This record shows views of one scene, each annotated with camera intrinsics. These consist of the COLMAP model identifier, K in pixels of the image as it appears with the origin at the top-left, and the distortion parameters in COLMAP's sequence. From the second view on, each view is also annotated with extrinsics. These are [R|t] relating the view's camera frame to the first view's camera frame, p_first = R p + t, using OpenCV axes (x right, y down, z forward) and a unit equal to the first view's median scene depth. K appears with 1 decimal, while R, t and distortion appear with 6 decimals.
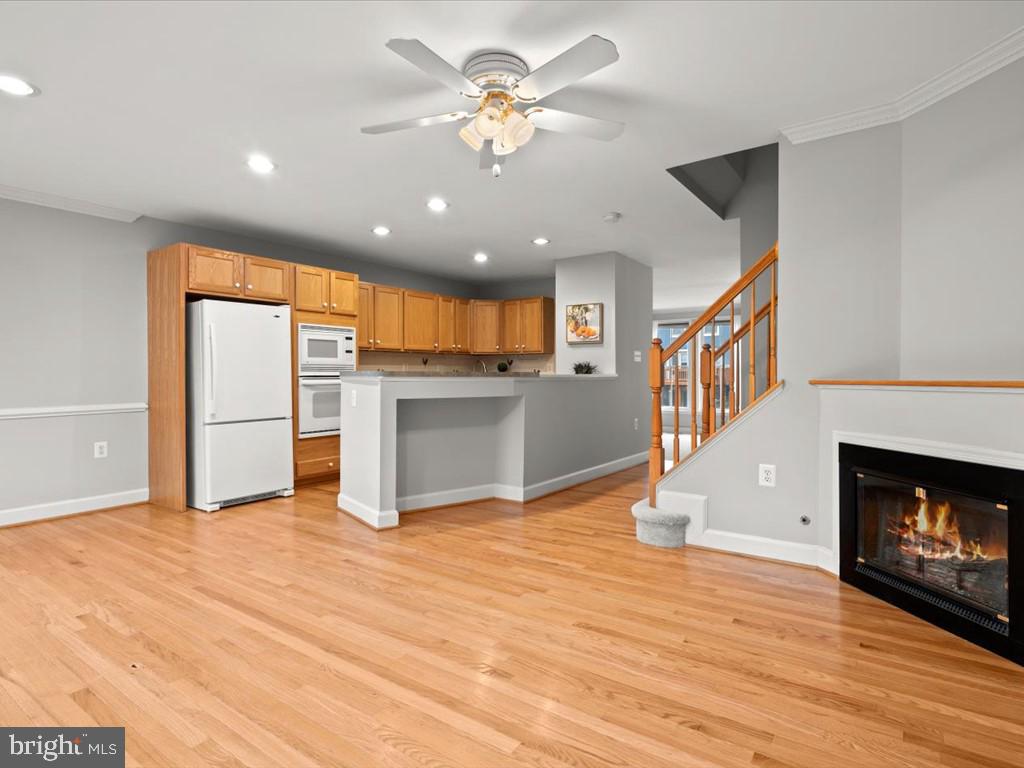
lens RADIAL K [[567.2, 0, 520.0], [0, 567.2, 379.0], [0, 0, 1]] dist [0.004560, -0.000441]
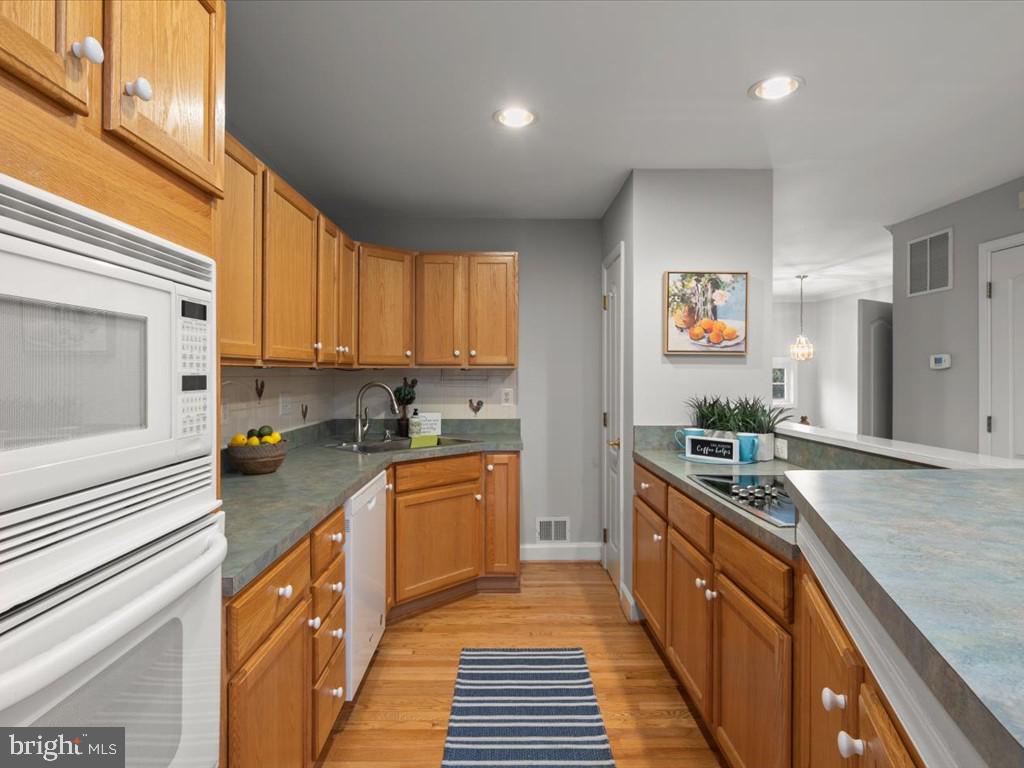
lens RADIAL K [[567.2, 0, 512.8], [0, 567.2, 373.8], [0, 0, 1]] dist [0.004560, -0.000441]
pose [[0.811988, 0.003410, 0.583664, -0.385083], [0.000525, 0.999978, -0.006573, -0.059277], [-0.583674, 0.005643, 0.811969, 0.944933]]
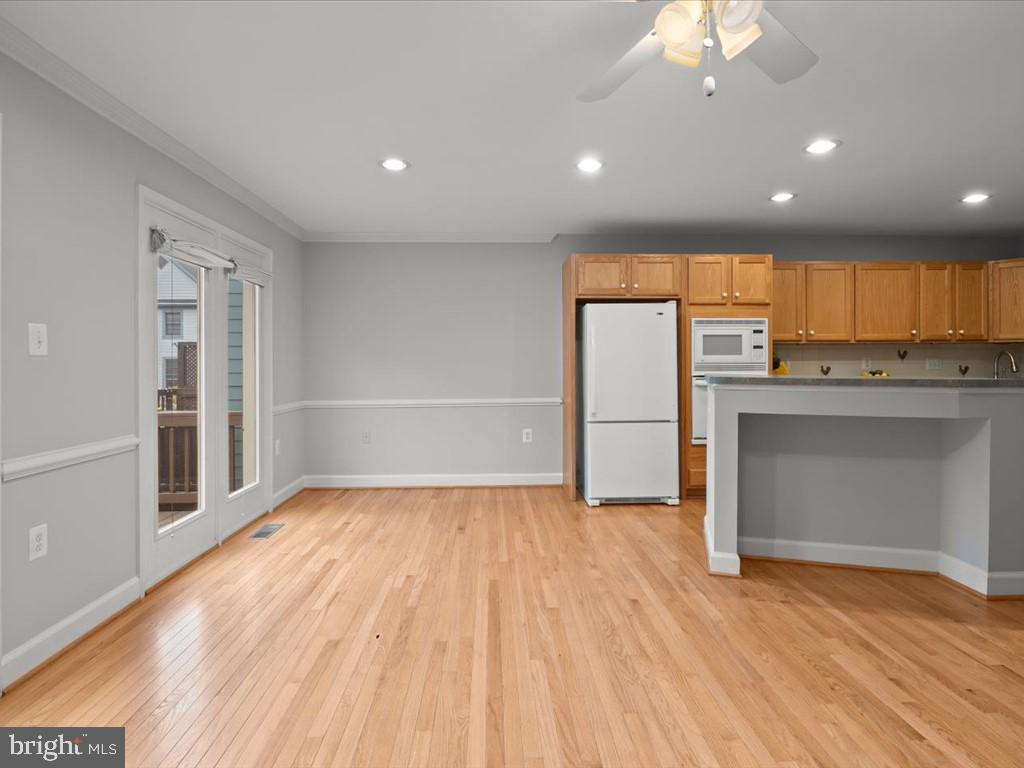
lens RADIAL K [[567.2, 0, 504.5], [0, 567.2, 357.7], [0, 0, 1]] dist [0.004560, -0.000441]
pose [[0.591123, -0.005108, -0.806565, 0.187985], [-0.005510, 0.999931, -0.010371, -0.025380], [0.806562, 0.010575, 0.591055, 0.230945]]
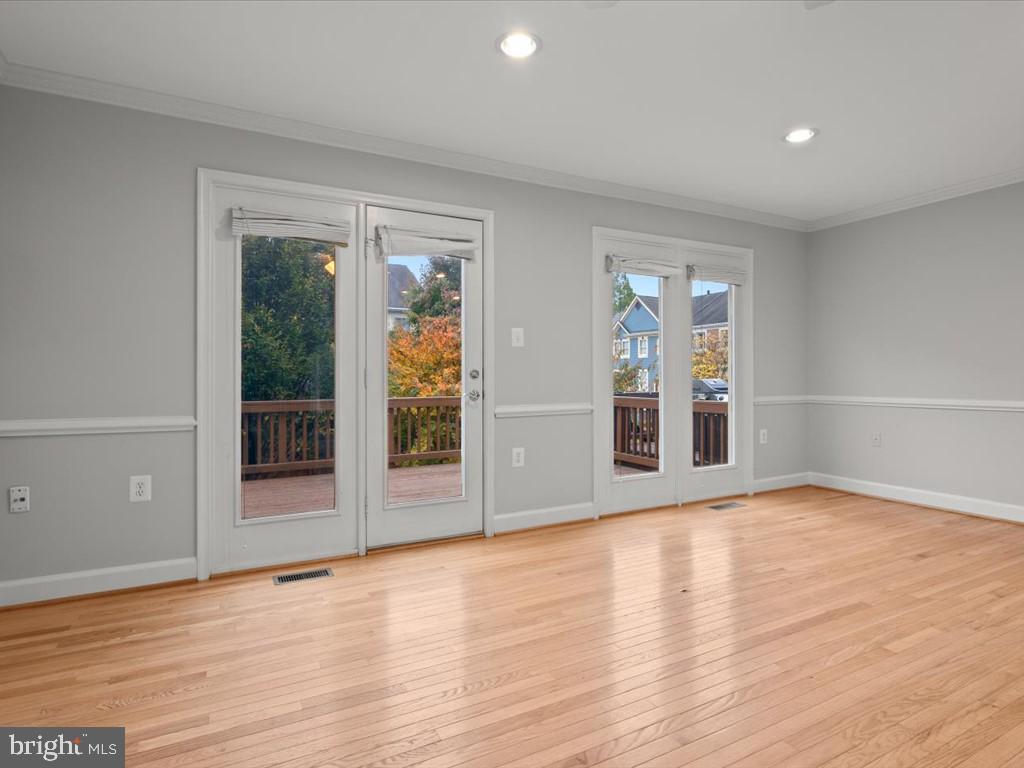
lens RADIAL K [[567.2, 0, 510.1], [0, 567.2, 377.6], [0, 0, 1]] dist [0.004560, -0.000441]
pose [[-0.452199, 0.012499, -0.891829, 0.289612], [-0.007025, 0.999821, 0.017574, -0.000619], [0.891889, 0.014212, -0.452030, 0.547770]]
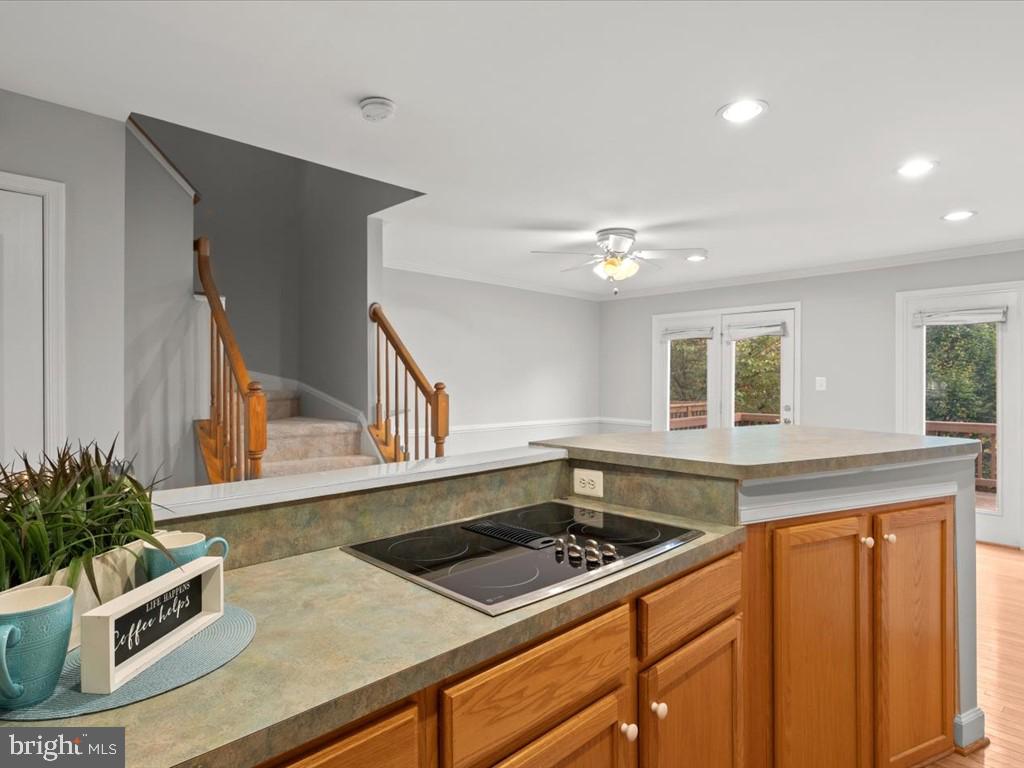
lens RADIAL K [[567.2, 0, 511.7], [0, 567.2, 380.8], [0, 0, 1]] dist [0.004560, -0.000441]
pose [[-0.983108, 0.000487, 0.183024, -0.019585], [0.002366, 0.999947, 0.010048, -0.062506], [-0.183009, 0.010311, -0.983057, 1.442195]]
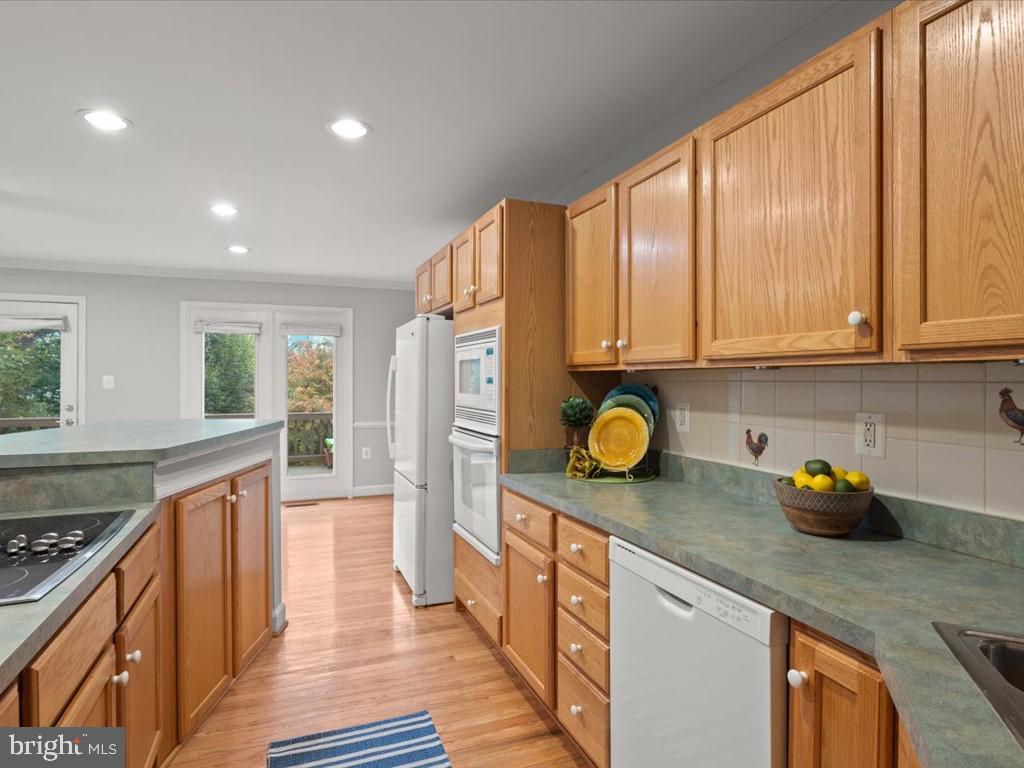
lens RADIAL K [[567.2, 0, 498.6], [0, 567.2, 378.0], [0, 0, 1]] dist [0.004560, -0.000441]
pose [[-0.562778, 0.000189, -0.826608, 0.081995], [-0.006650, 0.999967, 0.004756, -0.062216], [0.826581, 0.008174, -0.562758, 1.496792]]
